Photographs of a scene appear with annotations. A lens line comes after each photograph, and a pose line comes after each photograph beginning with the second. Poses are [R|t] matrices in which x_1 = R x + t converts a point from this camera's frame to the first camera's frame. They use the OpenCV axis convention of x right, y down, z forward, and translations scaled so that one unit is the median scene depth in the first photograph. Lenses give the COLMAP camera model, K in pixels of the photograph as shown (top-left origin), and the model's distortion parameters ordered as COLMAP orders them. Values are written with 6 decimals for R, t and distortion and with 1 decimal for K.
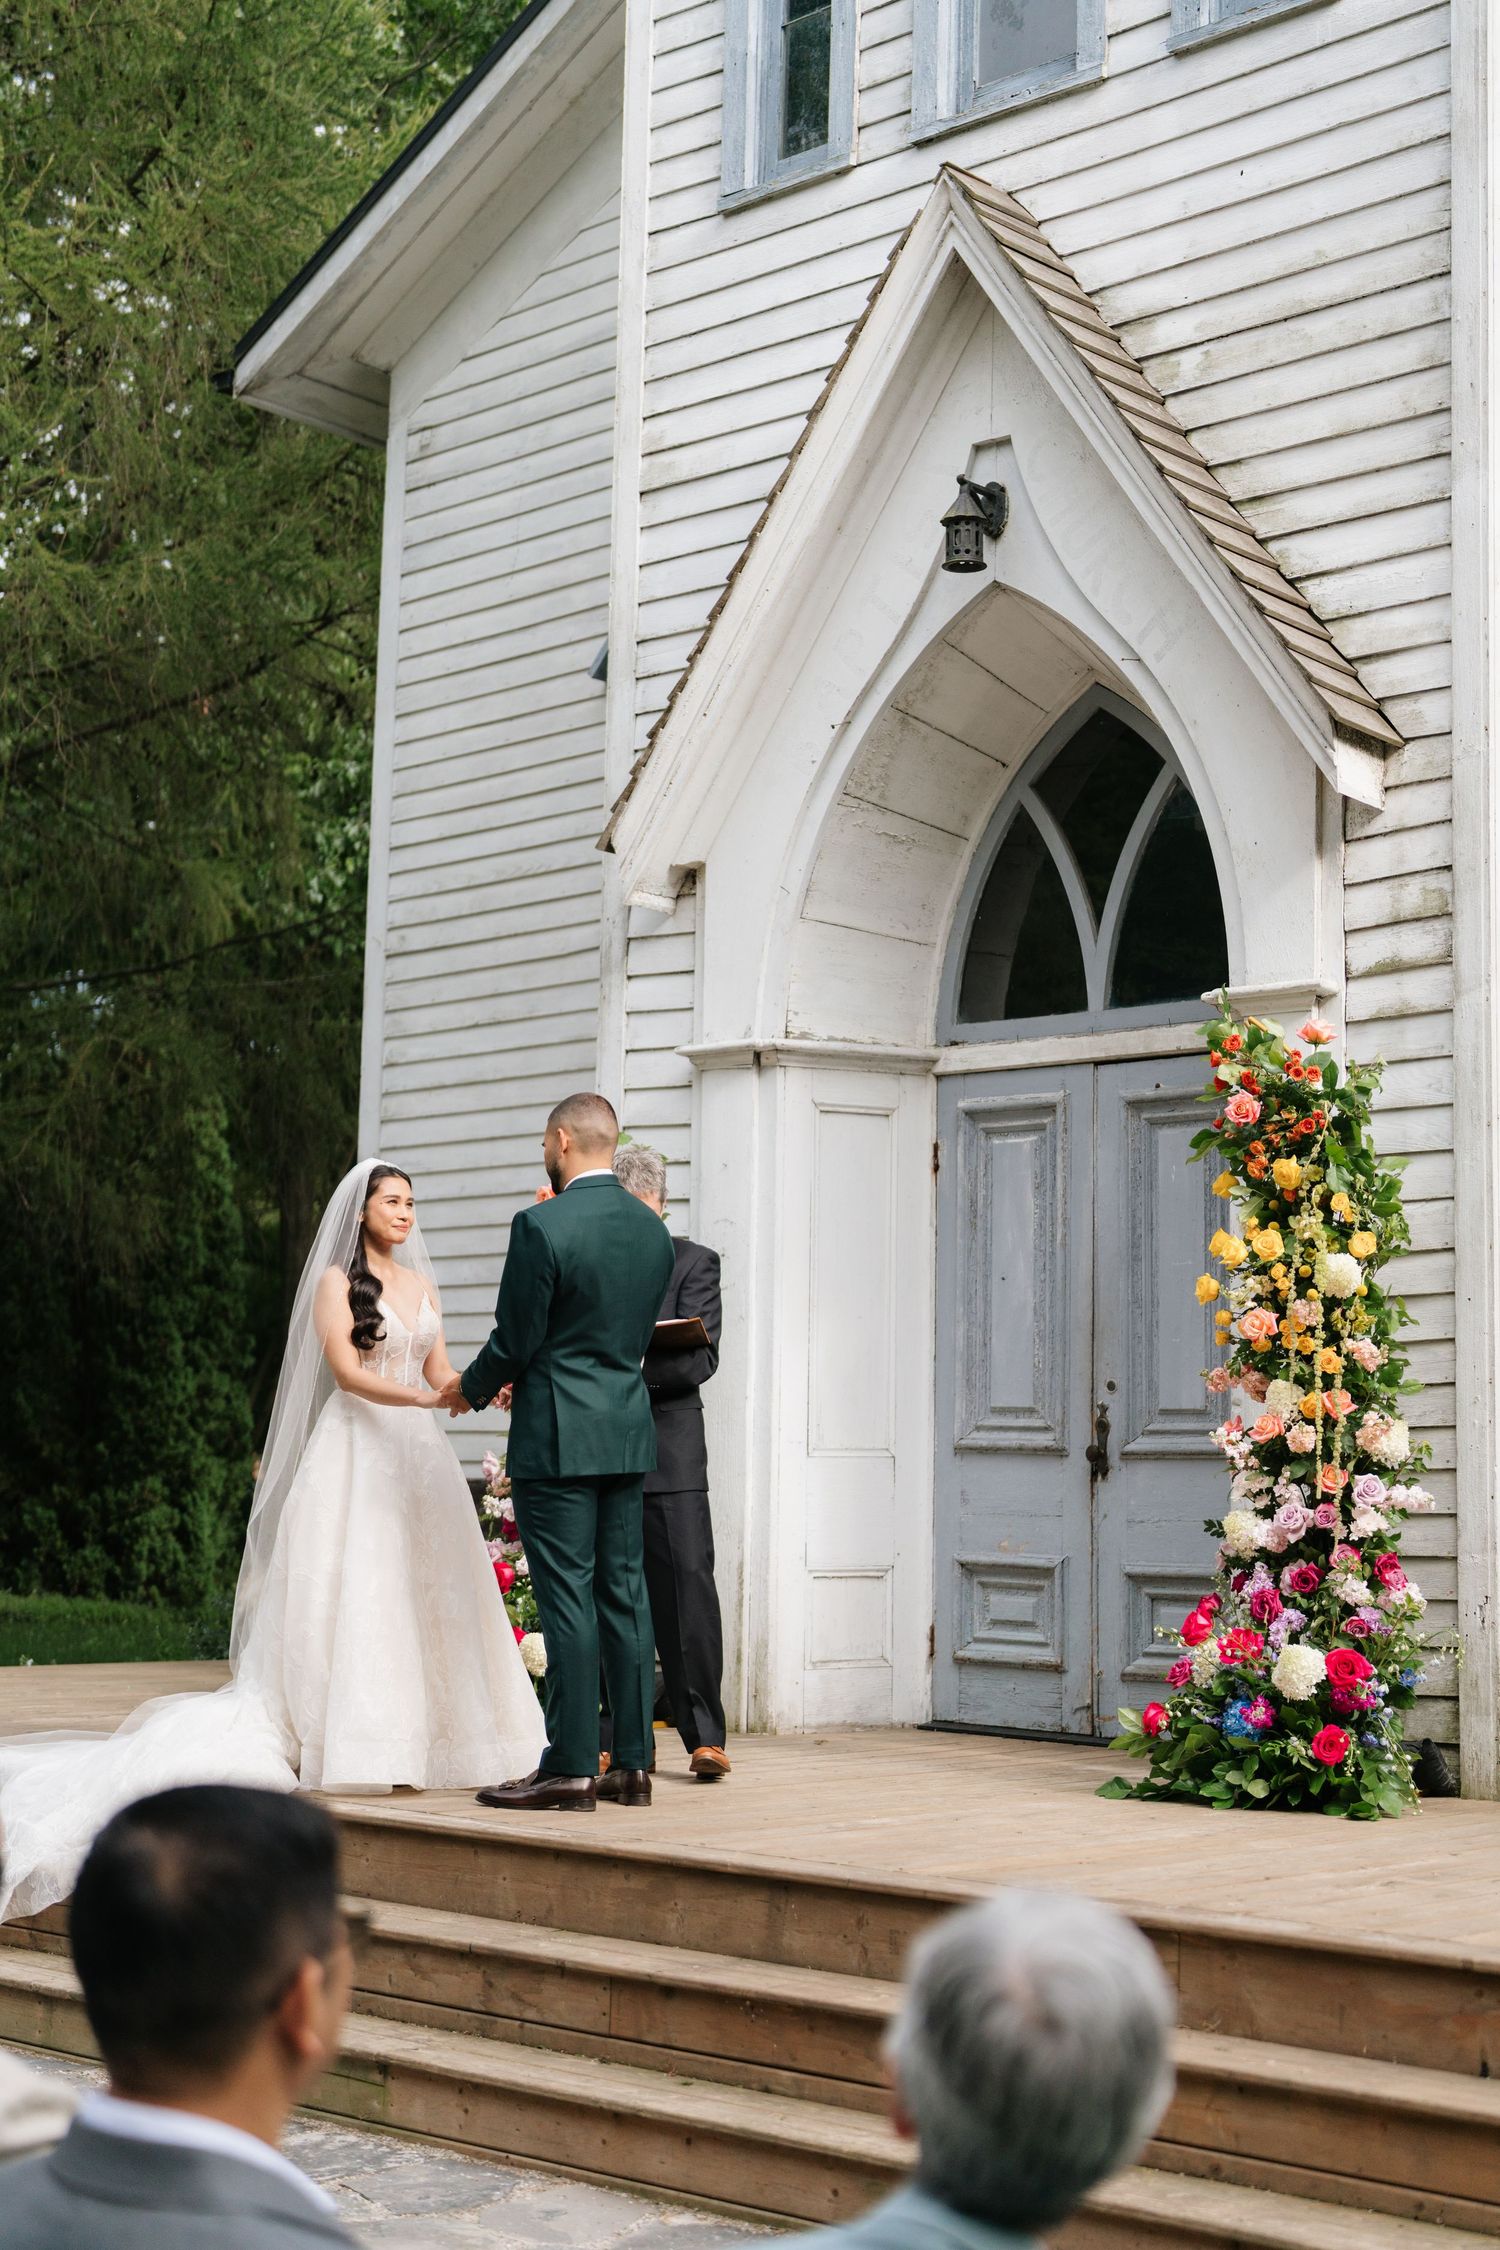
lens RADIAL K [[3136.7, 0, 752.5], [0, 3136.7, 1130.6], [0, 0, 1]] dist [-0.001585, 0.024443]
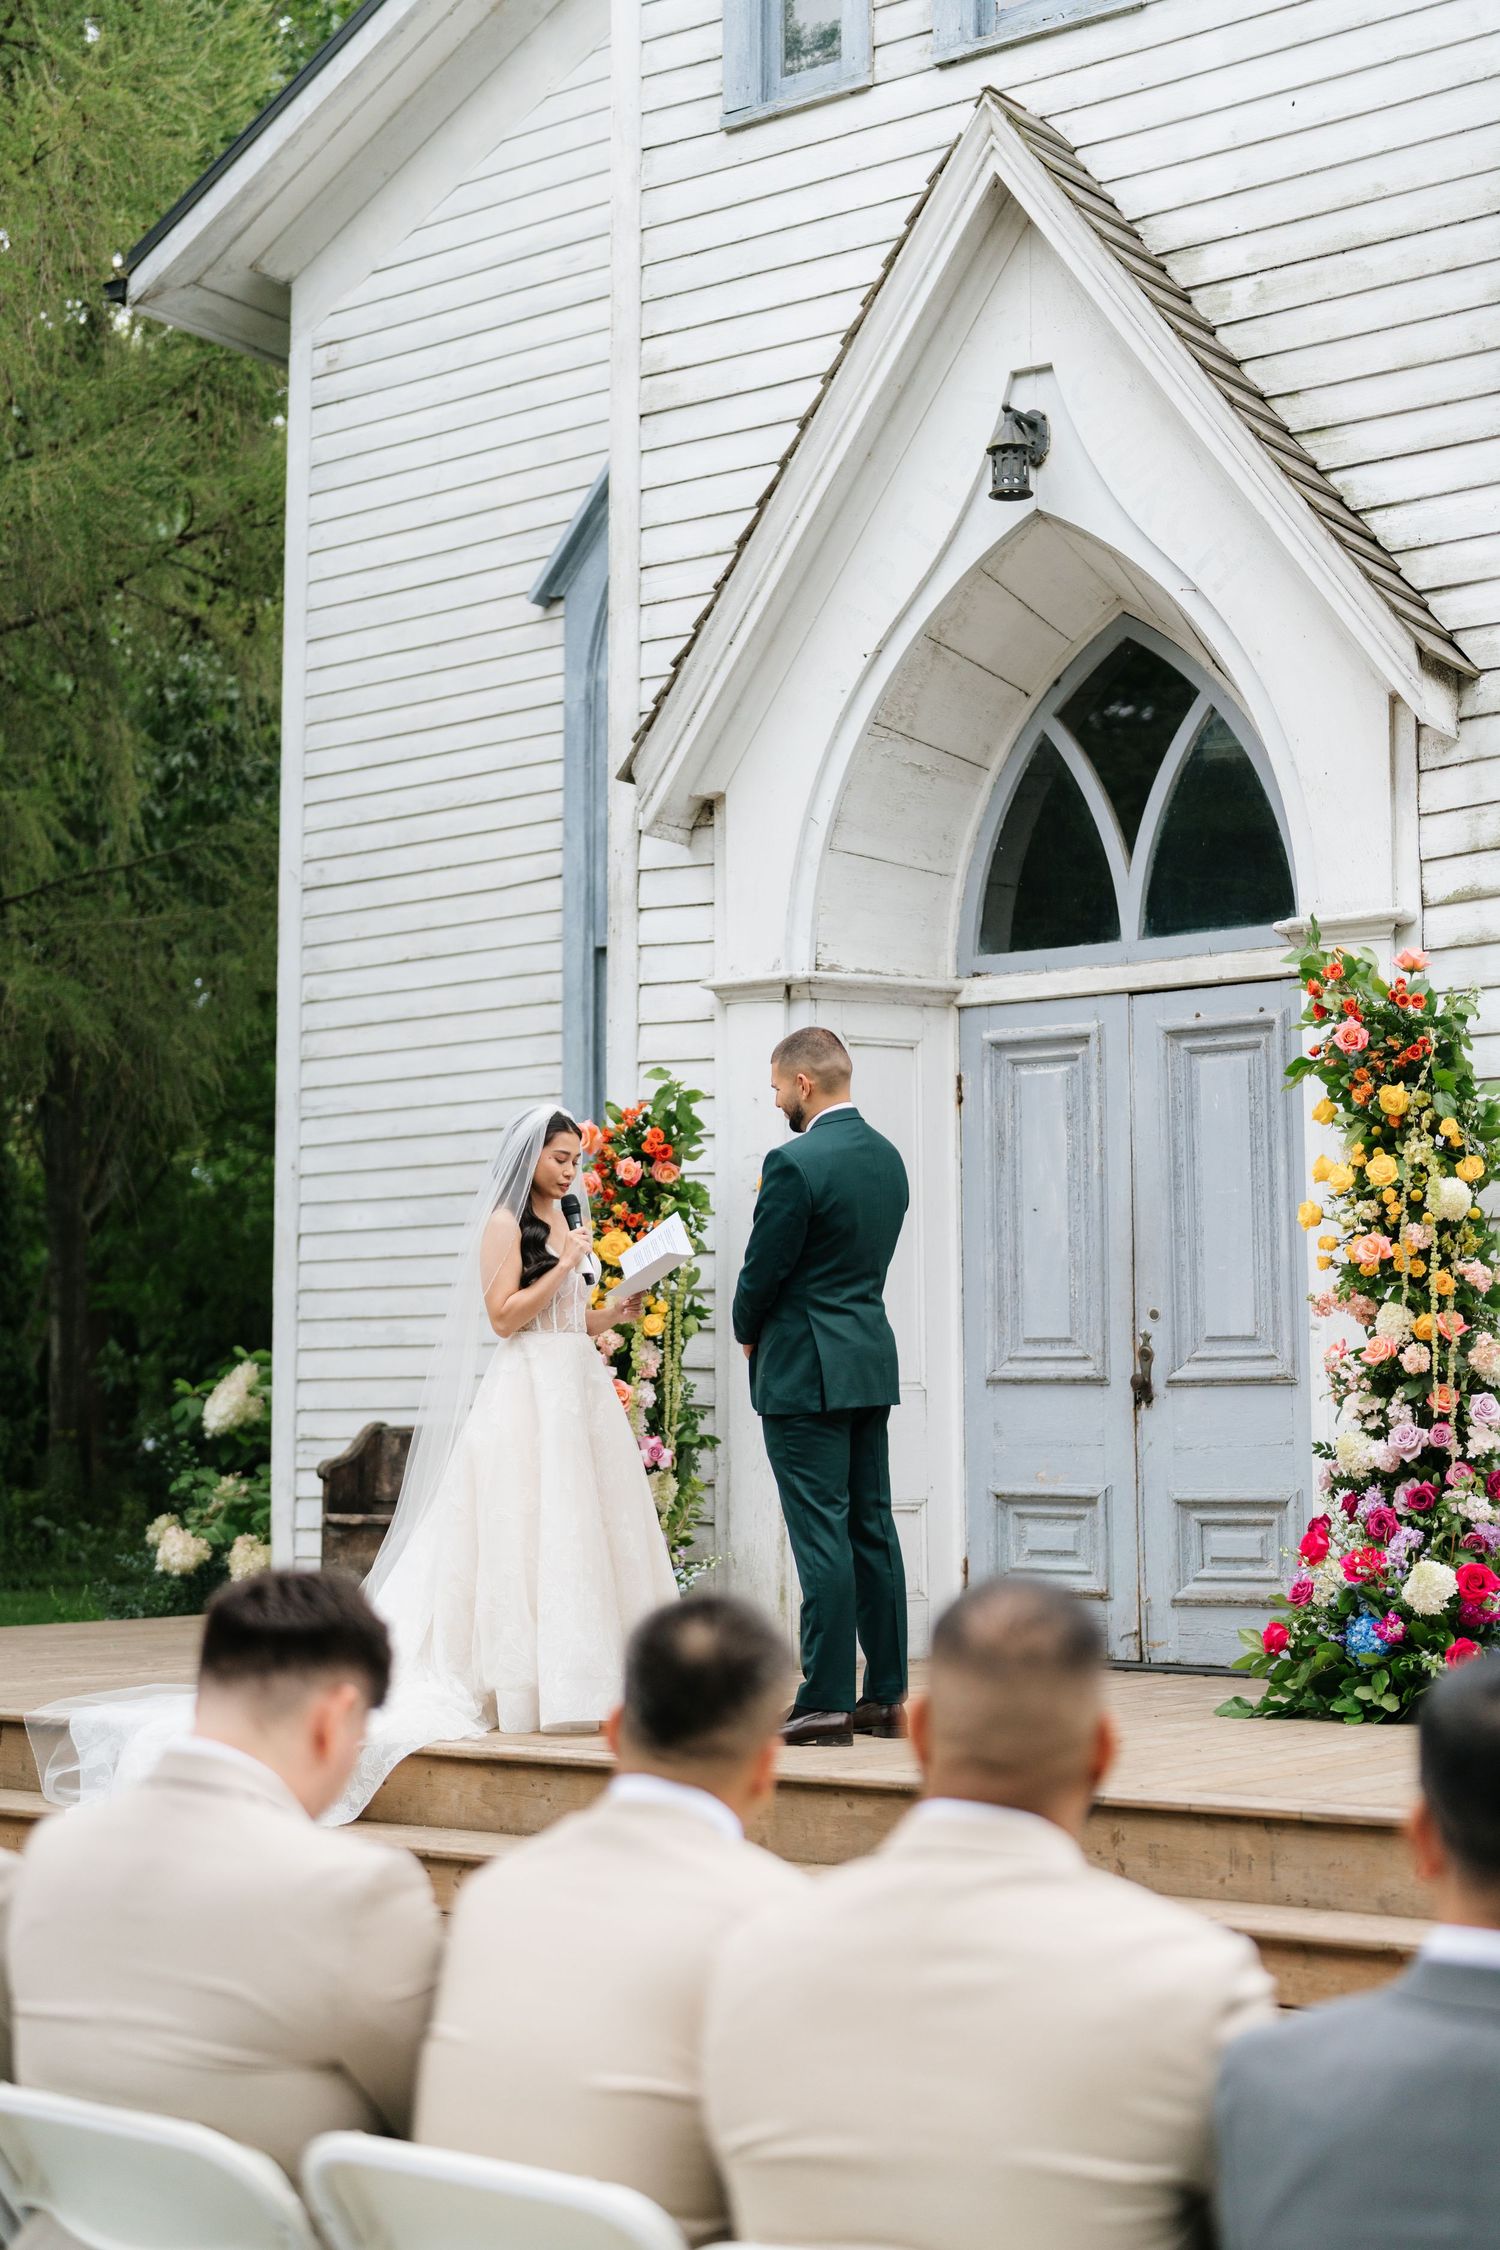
lens RADIAL K [[3251.9, 0, 752.5], [0, 3251.9, 1128.8], [0, 0, 1]] dist [0.001780, 0.033465]
pose [[0.994337, -0.013042, 0.105472, -0.130583], [0.011061, 0.999752, 0.019348, 0.000426], [-0.105698, -0.018071, 0.994234, -0.022145]]
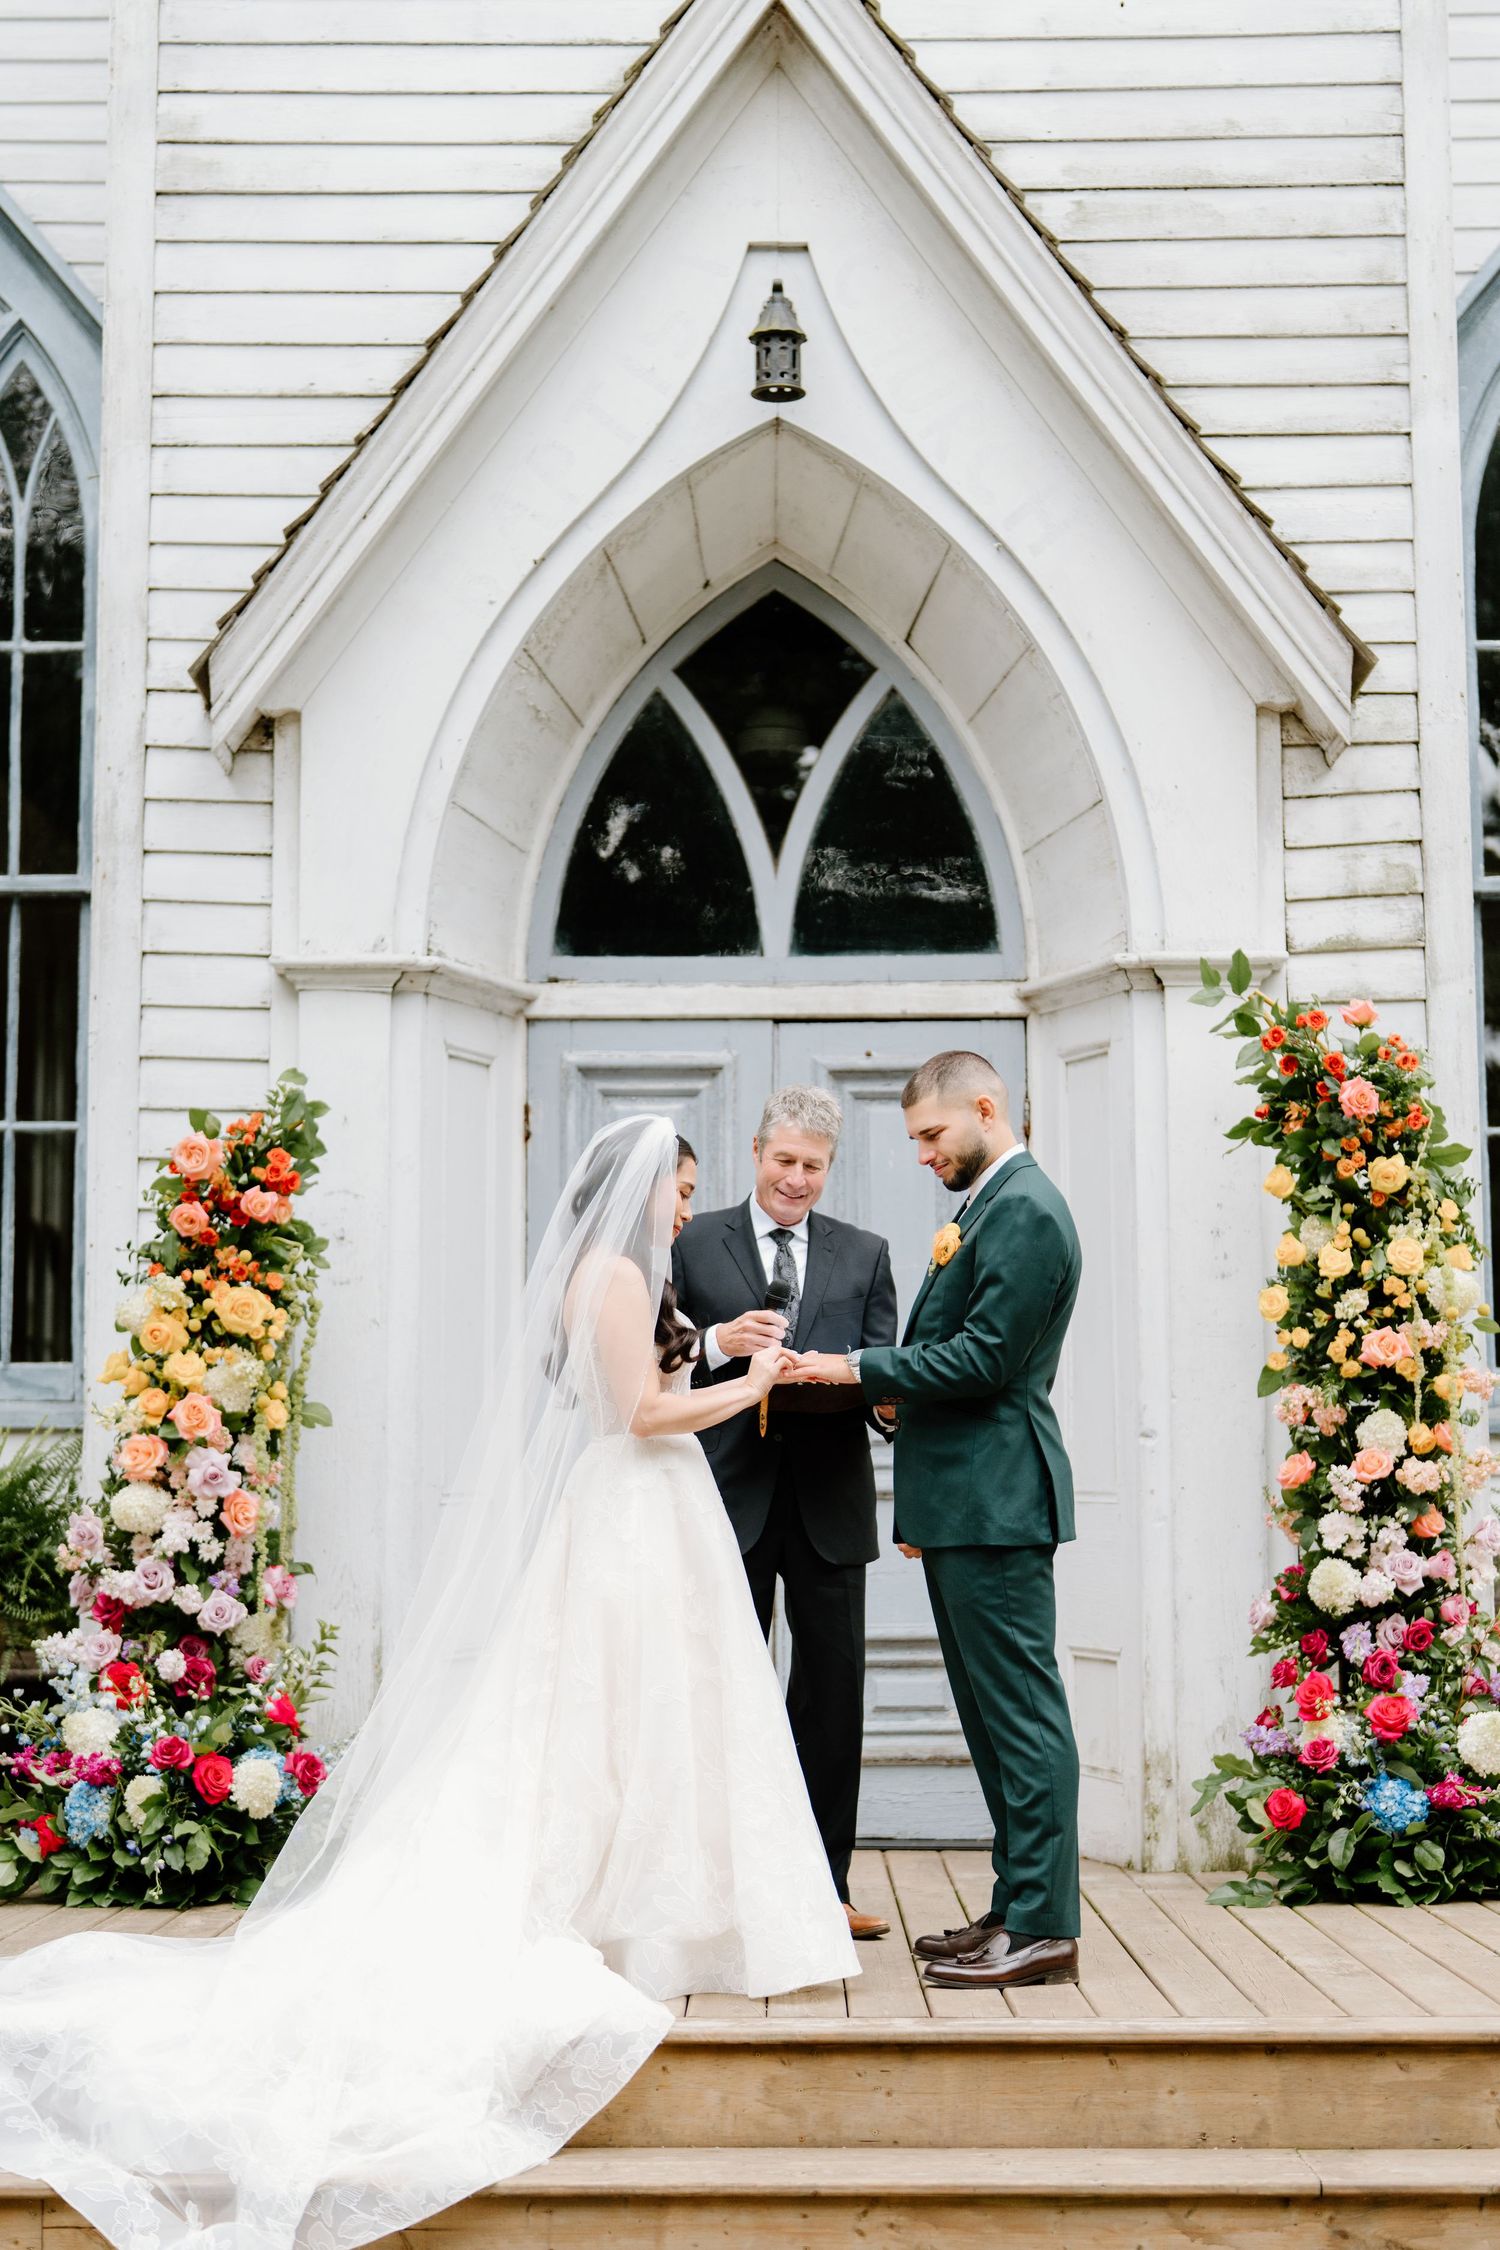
lens RADIAL K [[3443.8, 0, 744.0], [0, 3443.8, 1137.9], [0, 0, 1]] dist [0.002103, 0.032427]
pose [[0.750117, 0.049990, 0.659413, -0.532125], [-0.056151, 0.998352, -0.011811, 0.022162], [-0.658917, -0.028167, 0.751688, 0.350992]]
